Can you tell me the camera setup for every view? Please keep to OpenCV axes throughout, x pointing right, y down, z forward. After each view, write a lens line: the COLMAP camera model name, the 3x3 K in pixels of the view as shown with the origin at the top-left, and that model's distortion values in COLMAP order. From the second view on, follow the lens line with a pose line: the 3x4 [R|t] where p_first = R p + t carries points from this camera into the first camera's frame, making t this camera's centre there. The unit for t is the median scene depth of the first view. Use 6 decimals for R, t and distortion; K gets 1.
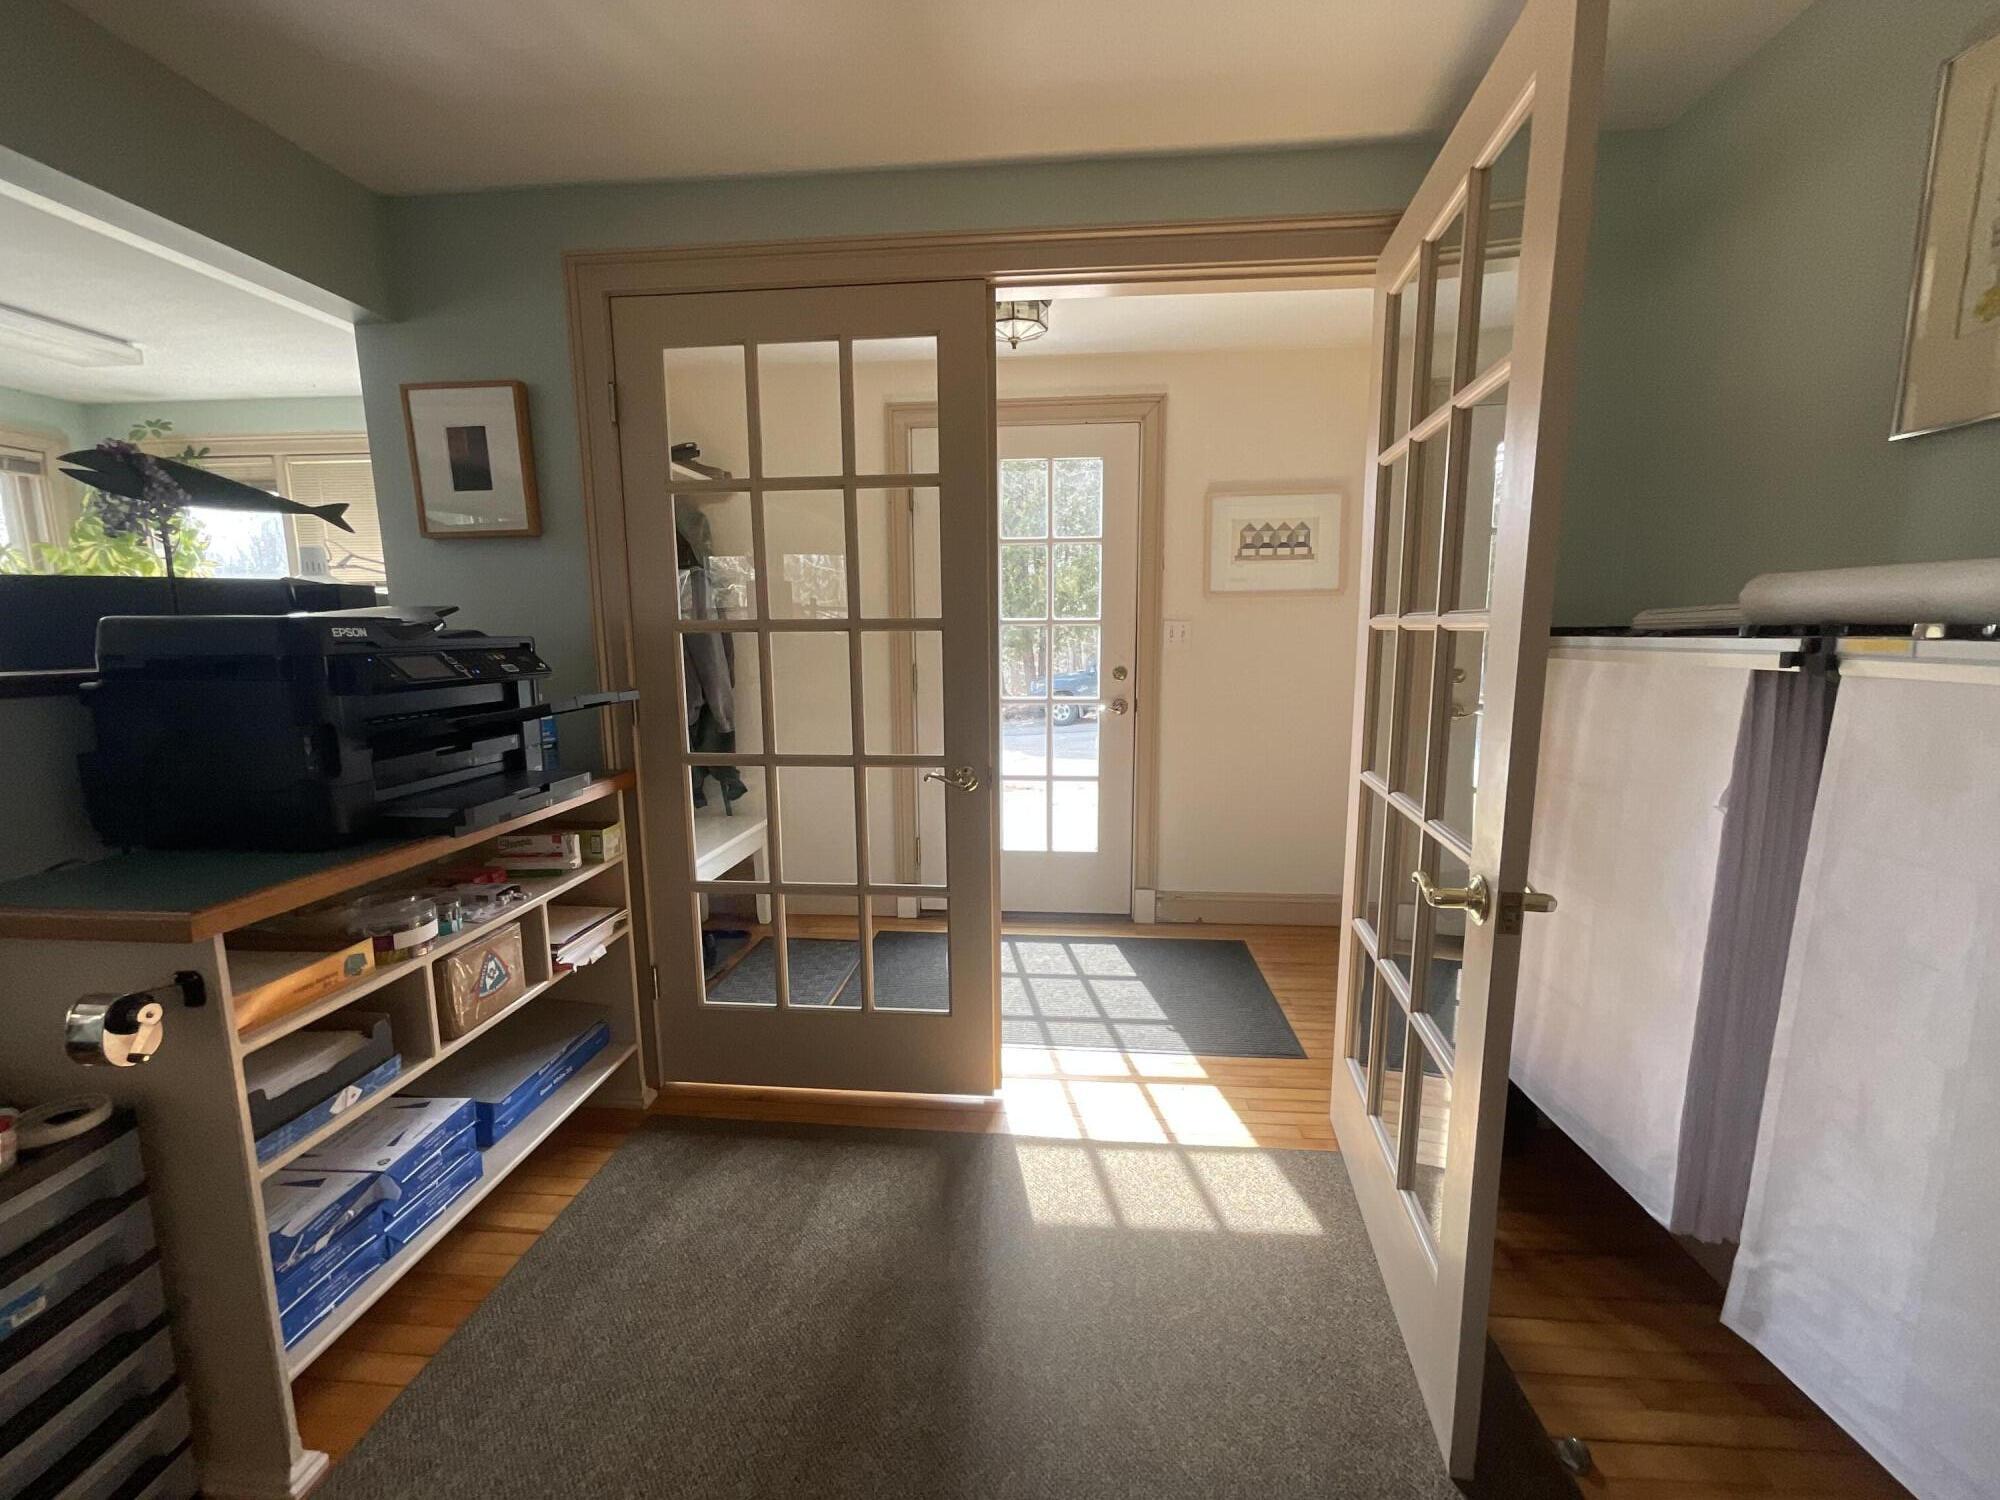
lens RADIAL K [[812.1, 0, 1001.1], [0, 812.1, 749.8], [0, 0, 1]] dist [0.000089, -0.002227]
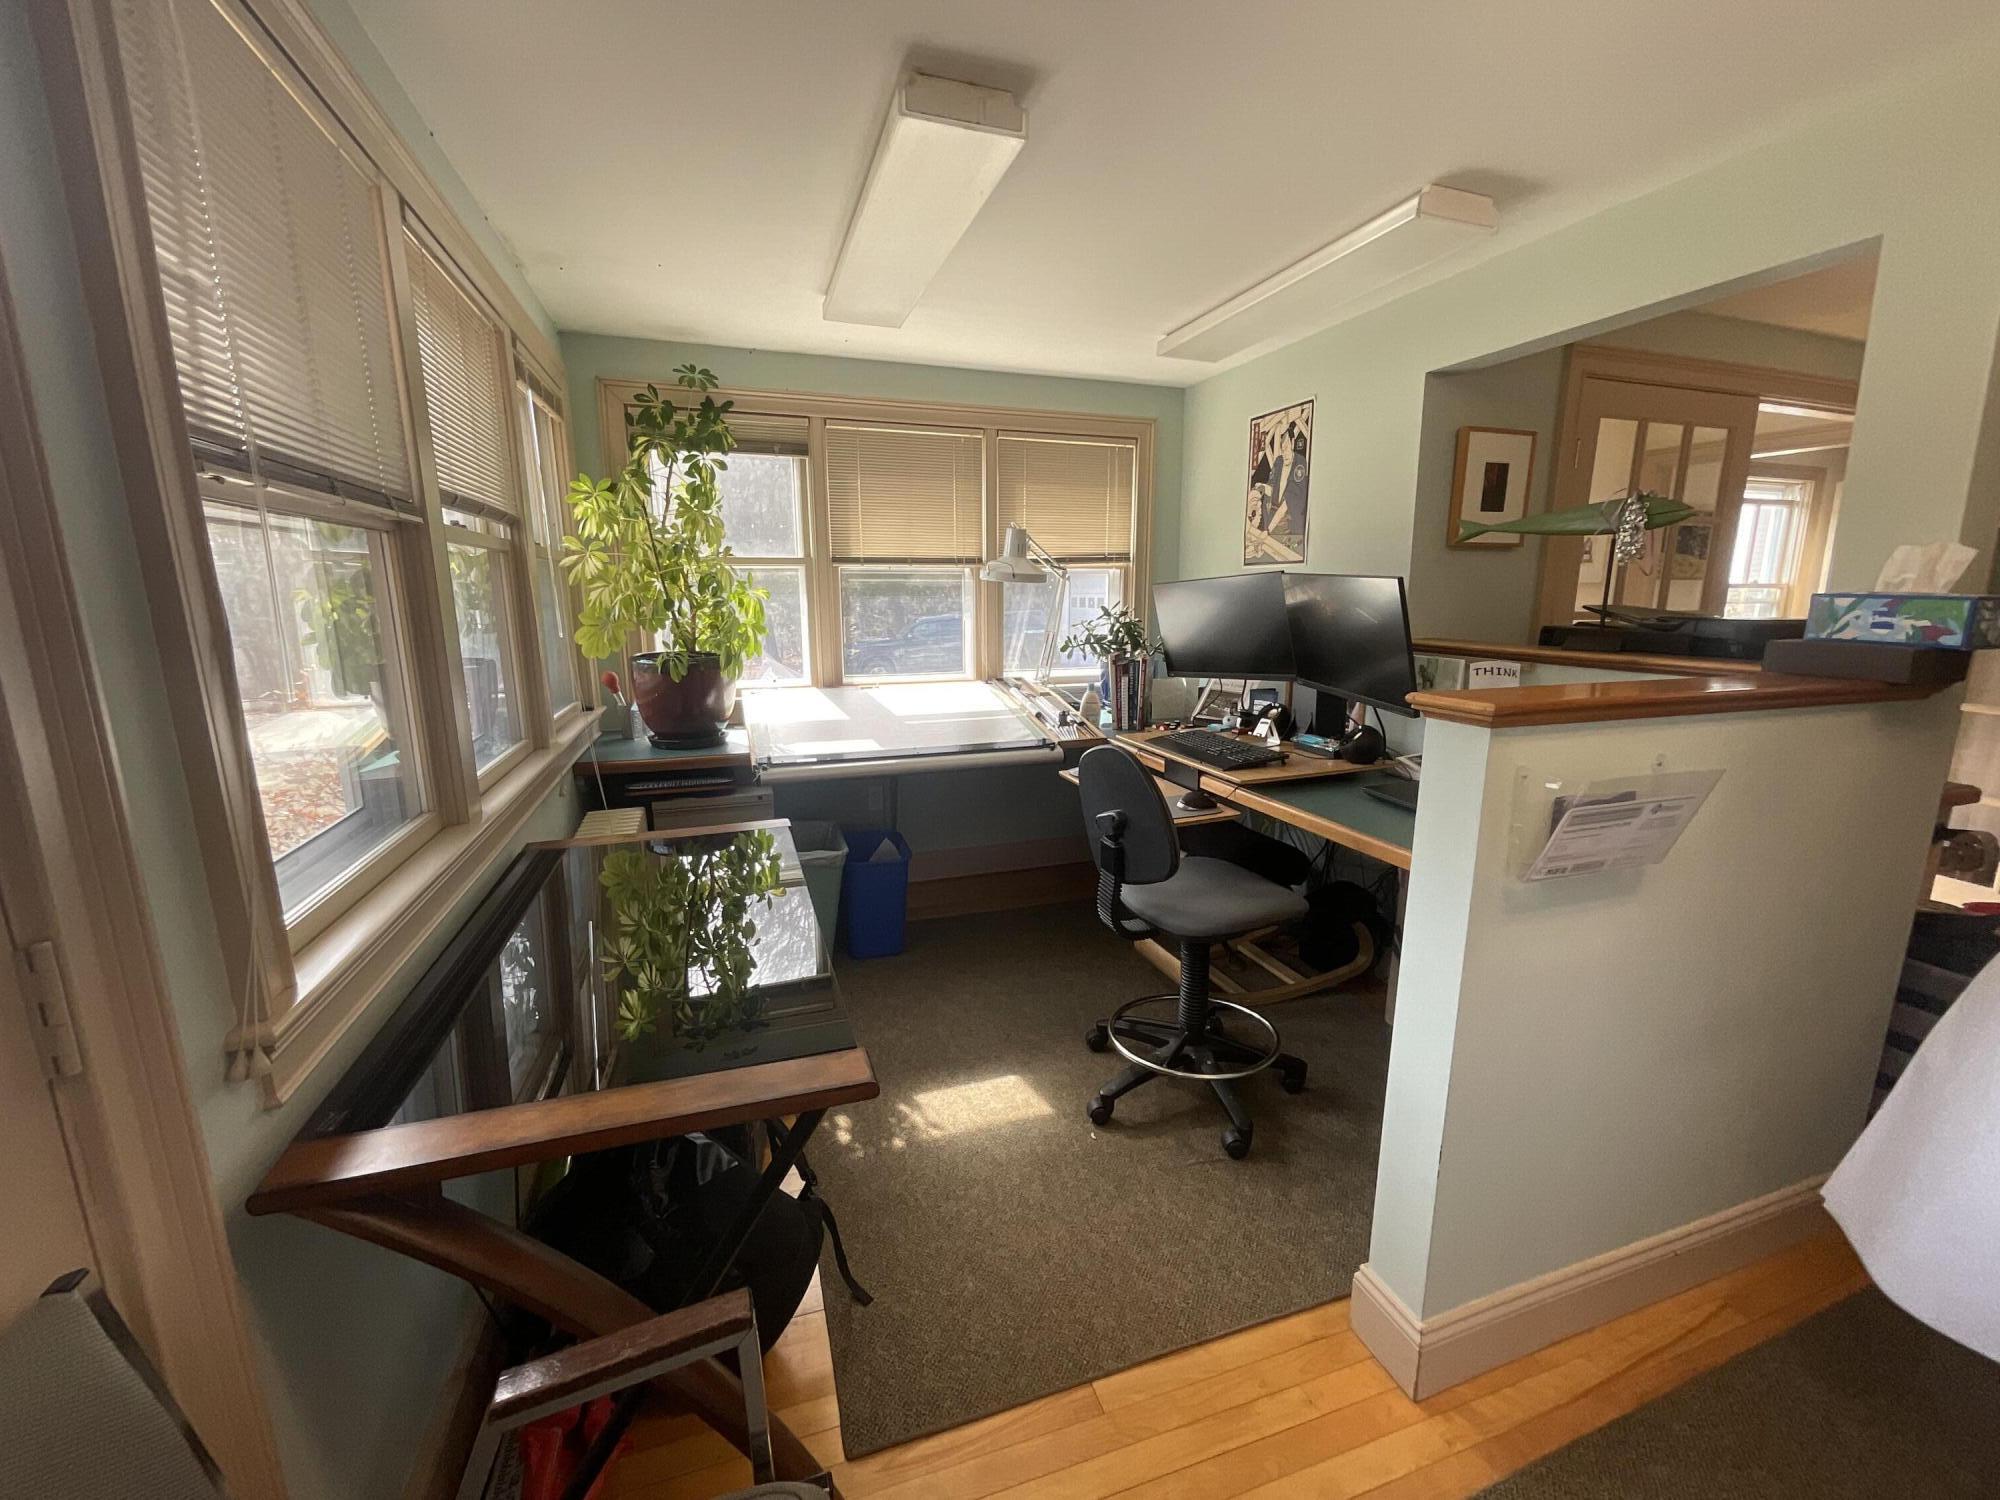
lens RADIAL K [[812.1, 0, 1003.2], [0, 812.1, 749.8], [0, 0, 1]] dist [0.000089, -0.002227]
pose [[0.917426, -0.067151, 0.392200, -2.190336], [0.048558, 0.997184, 0.057148, -0.064468], [-0.394934, -0.033385, 0.918103, 0.130677]]
